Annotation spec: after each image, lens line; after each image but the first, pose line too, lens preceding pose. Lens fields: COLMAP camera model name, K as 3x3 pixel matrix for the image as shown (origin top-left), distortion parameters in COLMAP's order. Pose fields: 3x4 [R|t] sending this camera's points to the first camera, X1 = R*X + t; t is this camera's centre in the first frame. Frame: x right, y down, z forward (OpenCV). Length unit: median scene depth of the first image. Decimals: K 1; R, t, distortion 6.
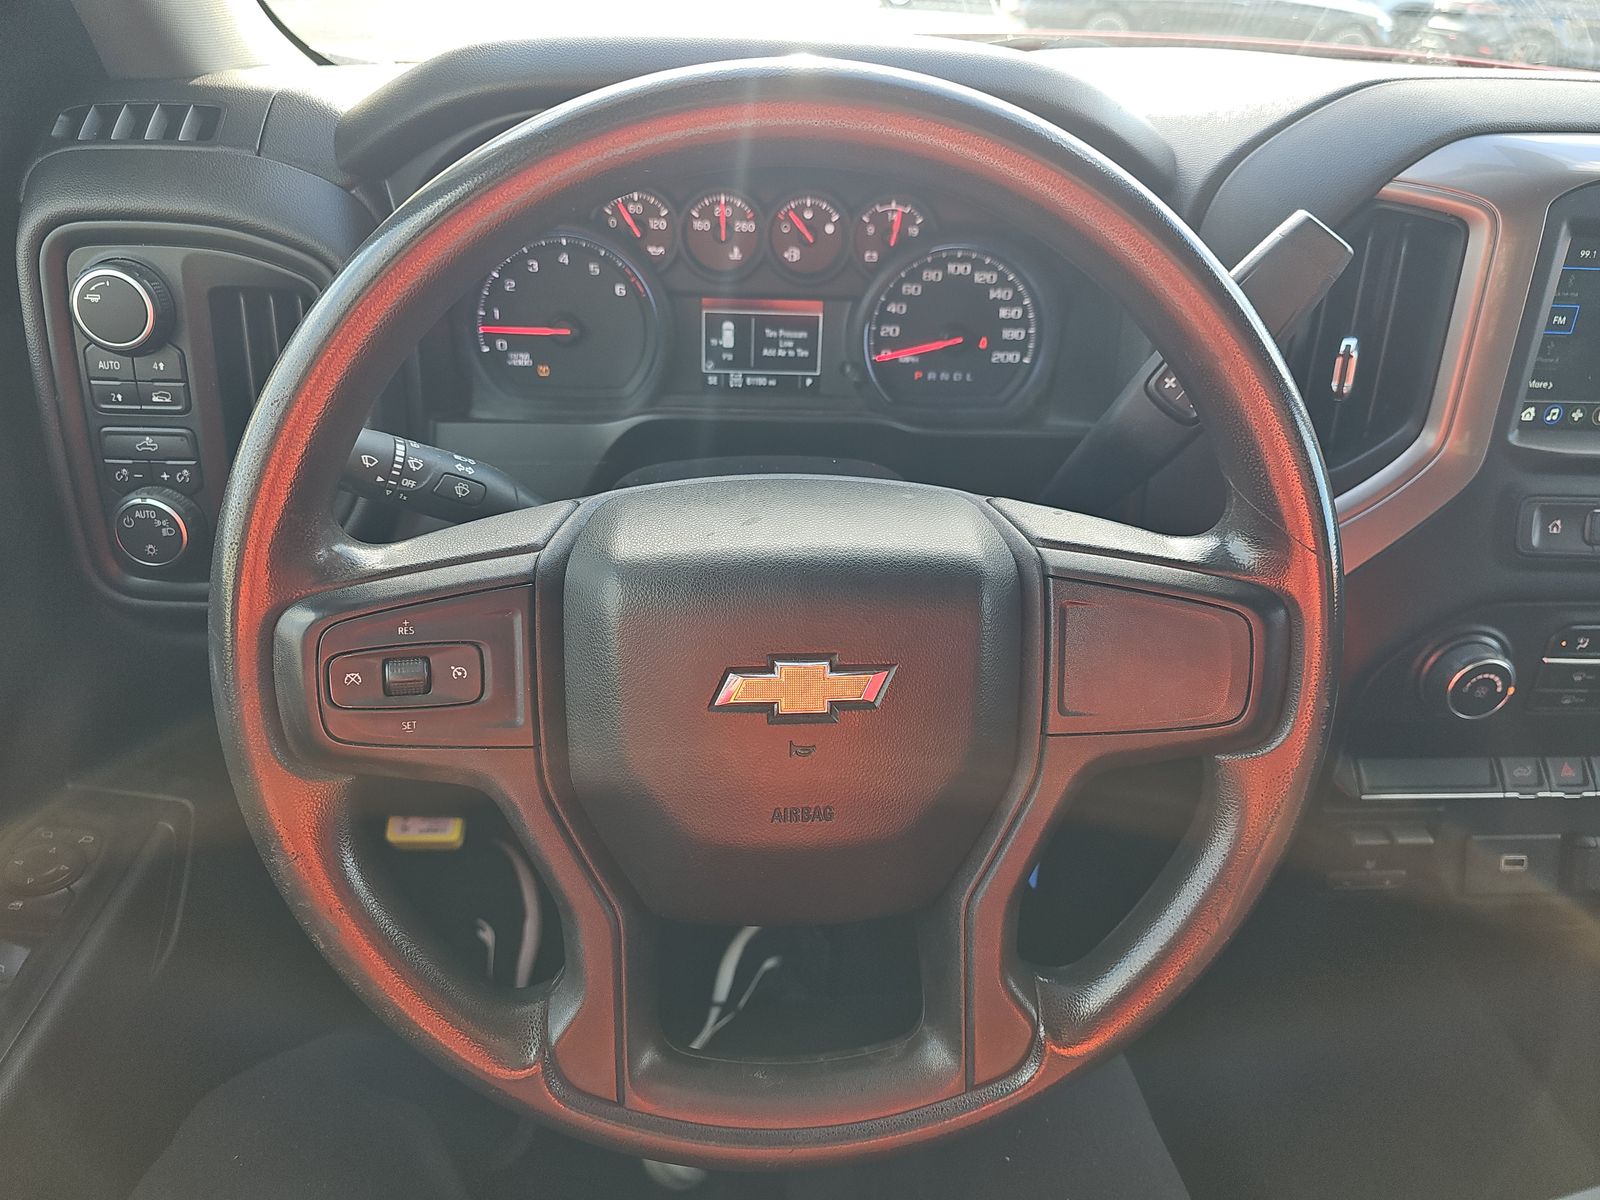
lens RADIAL K [[1056.7, 0, 800.0], [0, 1056.7, 600.0], [0, 0, 1]] dist [0.040229, -0.054967]
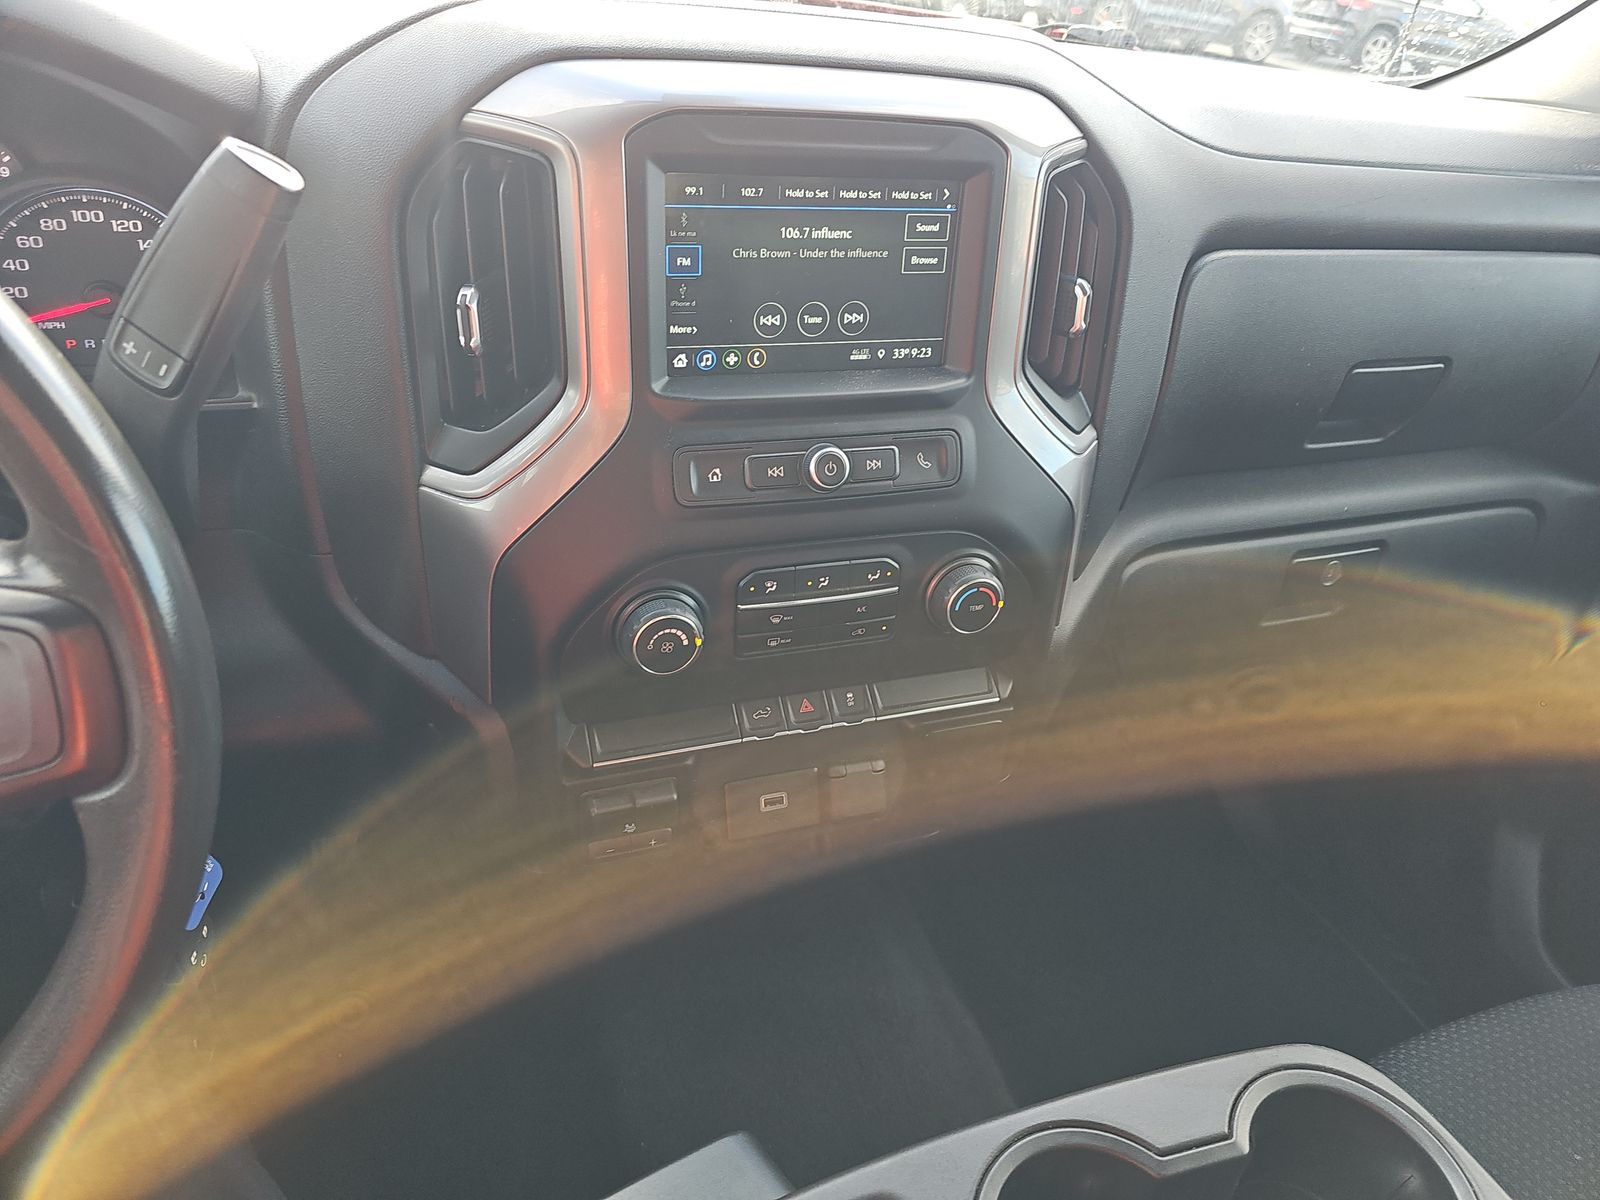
lens RADIAL K [[1031.7, 0, 800.0], [0, 1031.7, 600.0], [0, 0, 1]] dist [0.046511, -0.048938]
pose [[0.962615, -0.106412, 0.249098, 0.461740], [0.095059, 0.993827, 0.057204, -0.000258], [-0.253647, -0.031387, 0.966787, 0.039220]]
